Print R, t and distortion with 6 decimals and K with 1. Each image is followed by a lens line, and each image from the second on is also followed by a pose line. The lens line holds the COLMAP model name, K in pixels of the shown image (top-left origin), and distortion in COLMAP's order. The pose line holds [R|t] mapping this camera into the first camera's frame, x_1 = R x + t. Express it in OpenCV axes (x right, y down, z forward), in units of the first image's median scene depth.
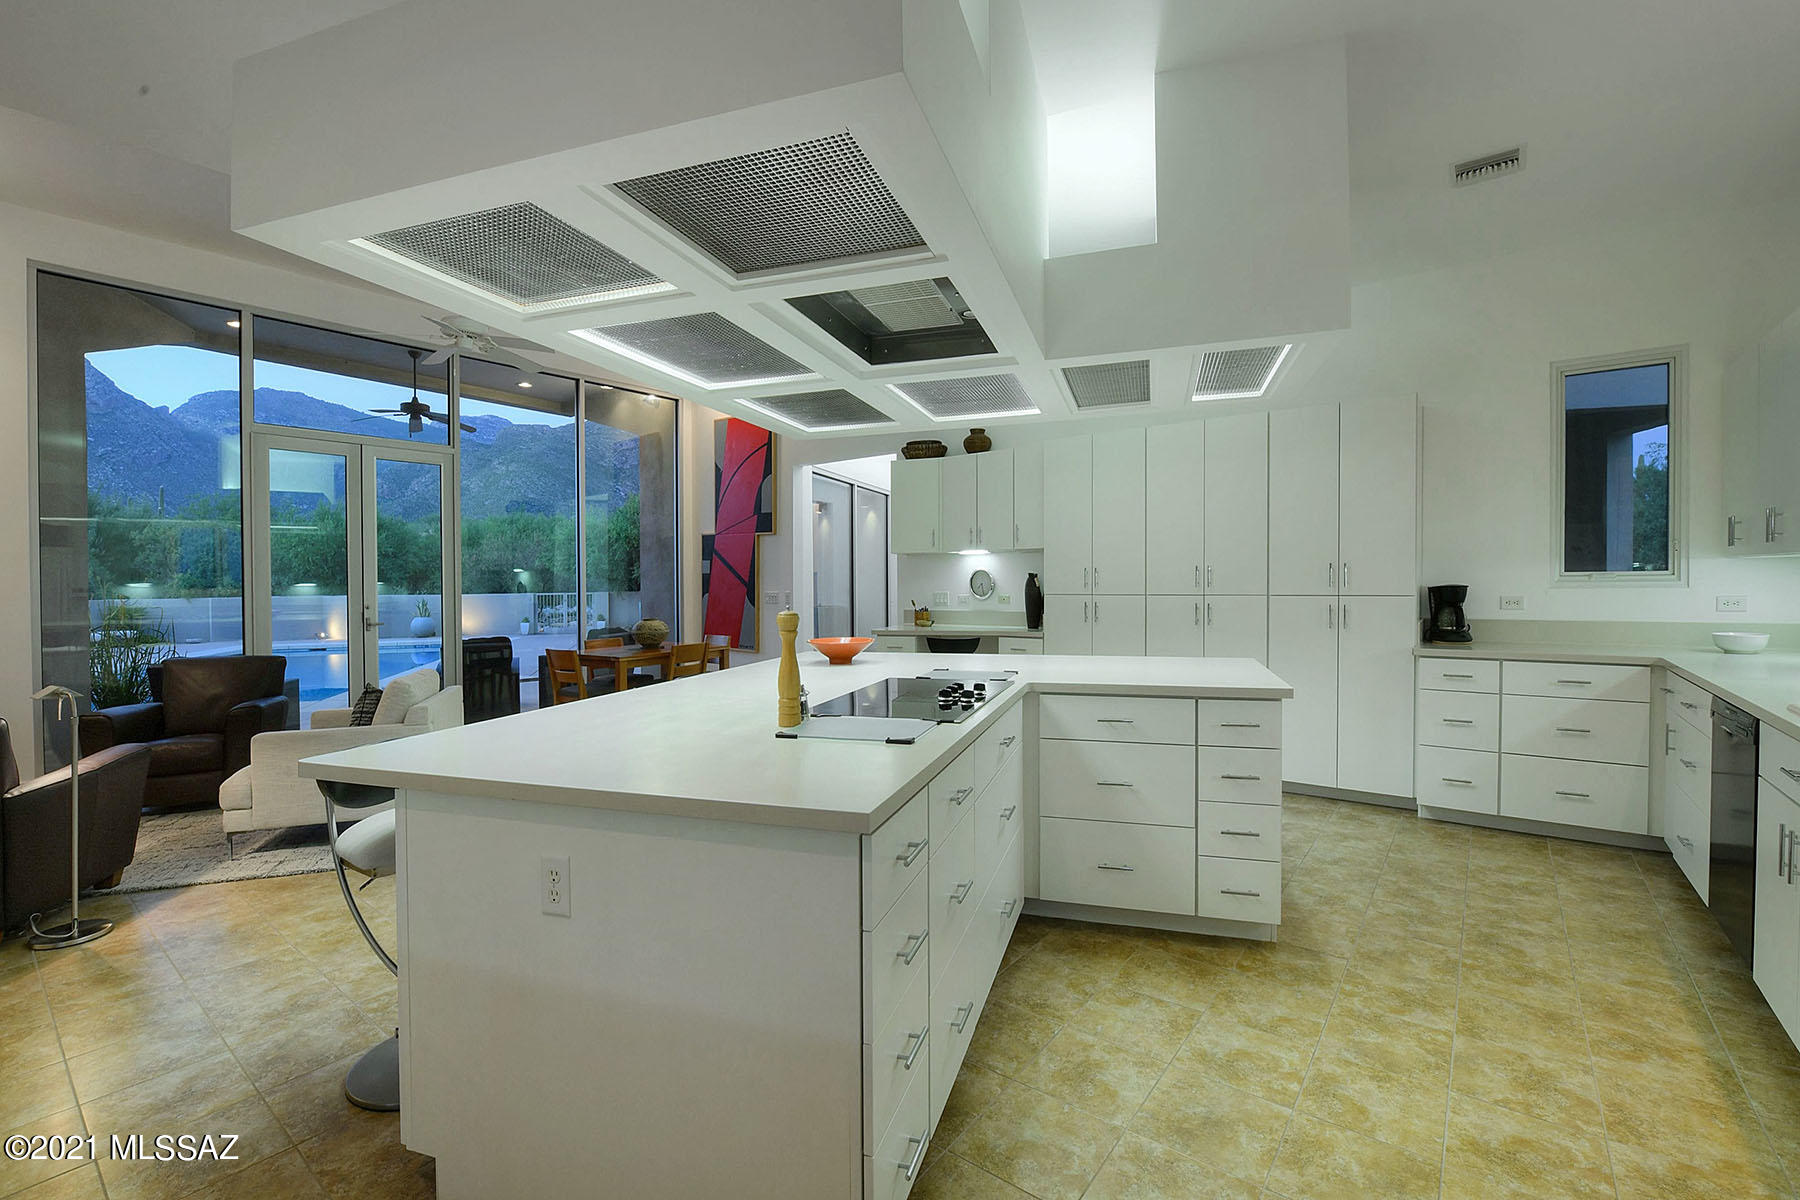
lens RADIAL K [[765.4, 0, 901.2], [0, 765.4, 614.3], [0, 0, 1]] dist [-0.000343, -0.006753]
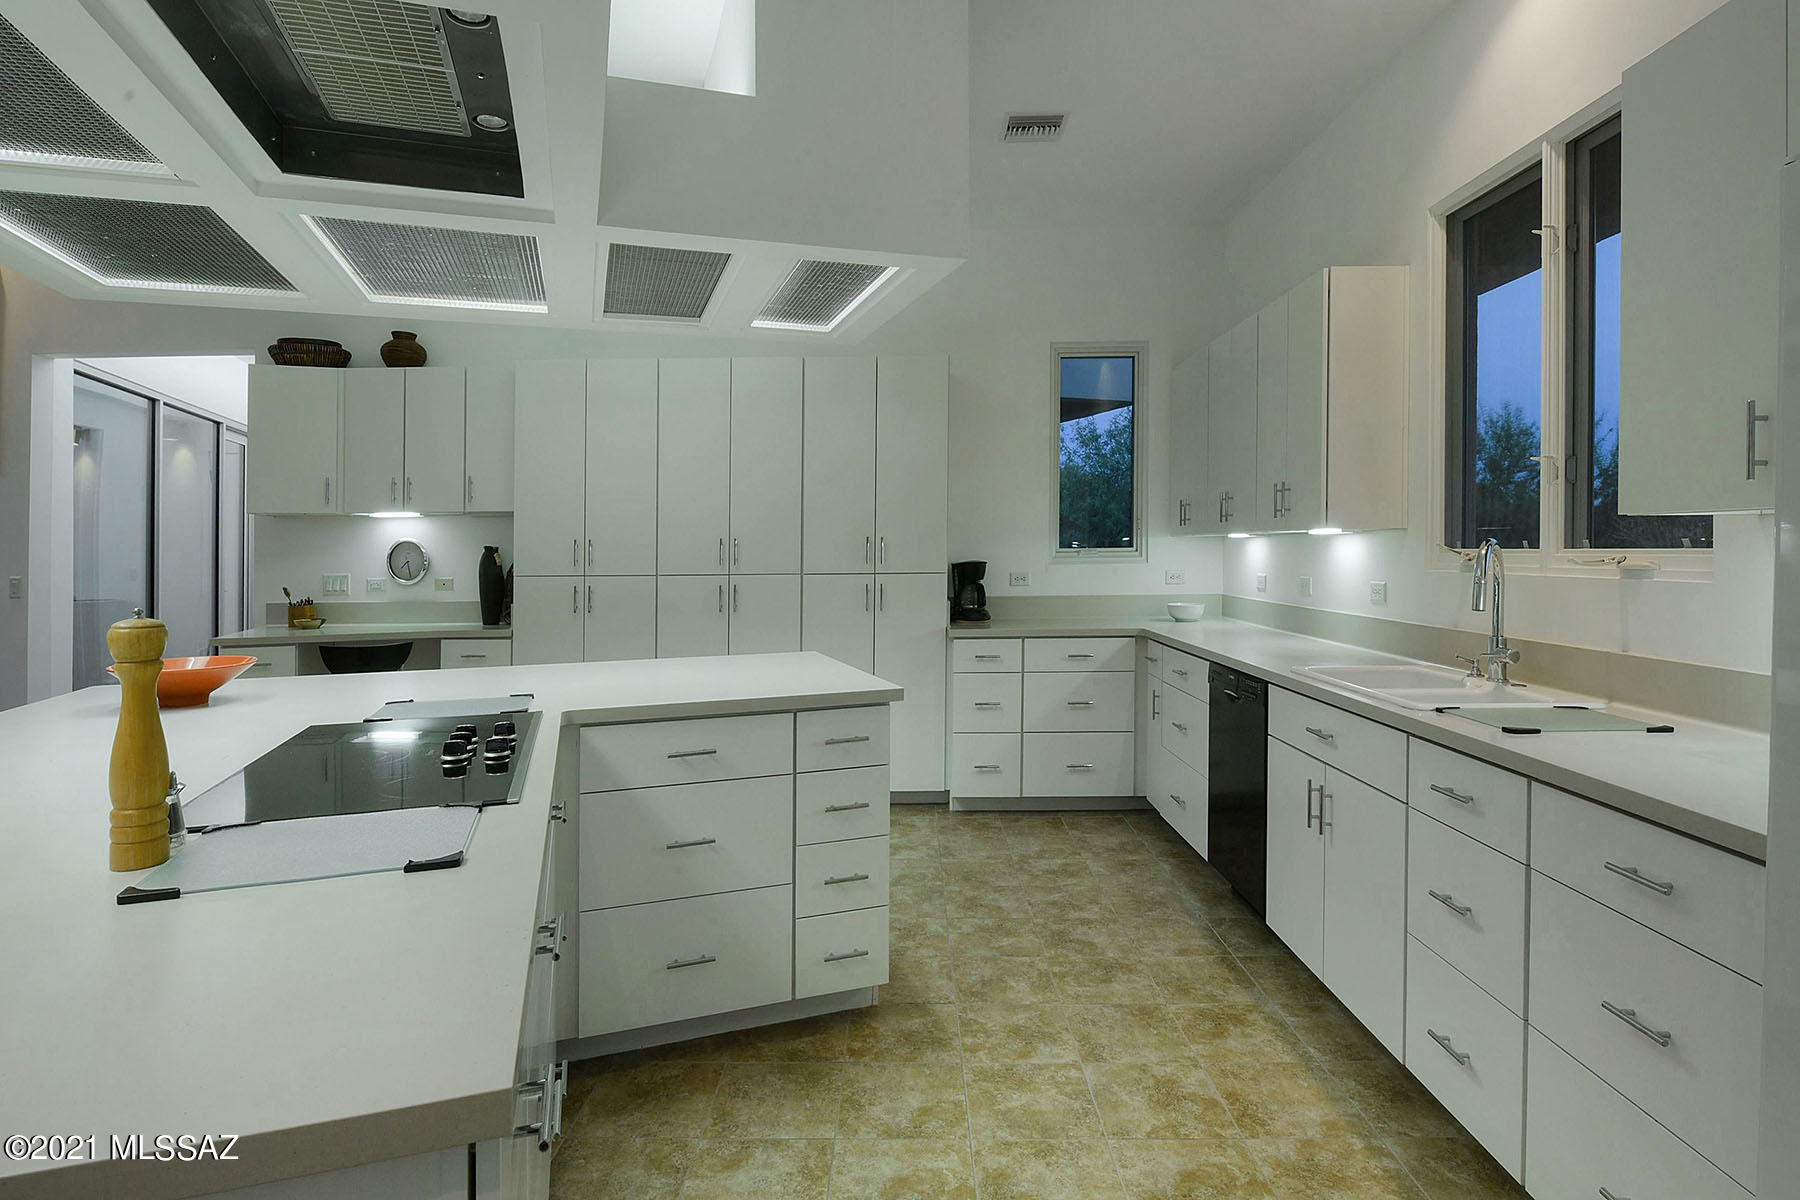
lens RADIAL K [[937.2, 0, 902.5], [0, 937.2, 563.9], [0, 0, 1]] dist [-0.003209, -0.002085]
pose [[0.807687, -0.004154, 0.589597, -0.057041], [0.026212, 0.999240, -0.028867, -0.004946], [-0.589028, 0.038770, 0.807182, 0.142115]]
